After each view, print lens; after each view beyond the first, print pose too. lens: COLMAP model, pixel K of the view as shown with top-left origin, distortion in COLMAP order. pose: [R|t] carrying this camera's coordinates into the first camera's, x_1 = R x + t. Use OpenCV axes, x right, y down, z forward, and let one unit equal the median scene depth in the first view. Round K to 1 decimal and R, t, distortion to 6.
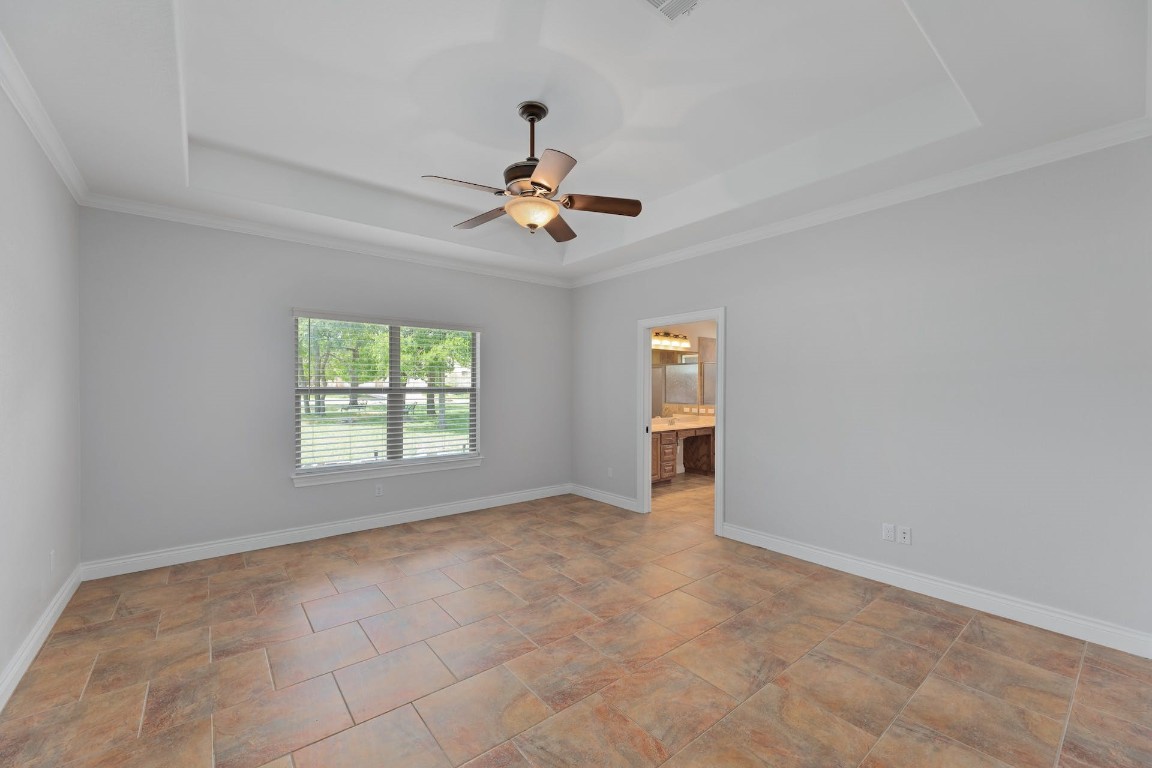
lens RADIAL K [[457.9, 0, 570.8], [0, 457.9, 385.7], [0, 0, 1]] dist [0.001209, -0.000543]
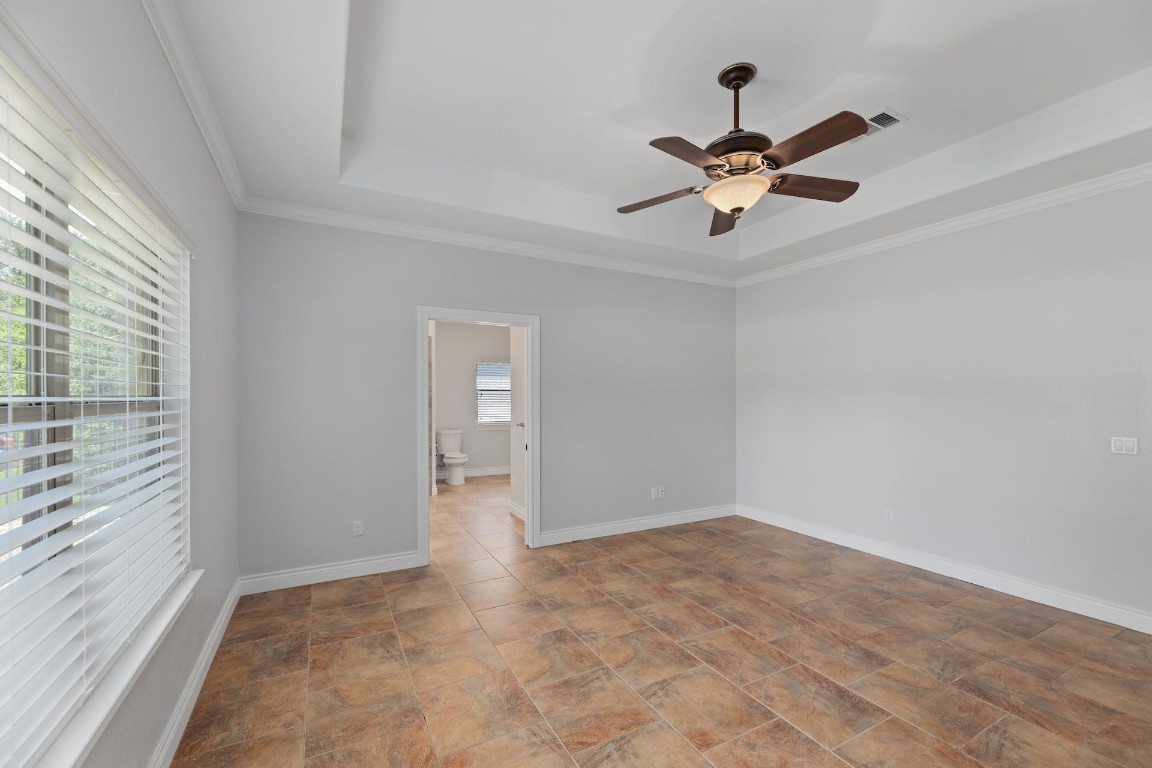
lens RADIAL K [[457.9, 0, 599.2], [0, 457.9, 396.3], [0, 0, 1]] dist [0.001209, -0.000543]
pose [[0.183218, 0.000495, 0.983072, -0.794375], [-0.004795, 0.999988, 0.000391, 0.004746], [-0.983061, -0.004786, 0.183219, 0.895646]]
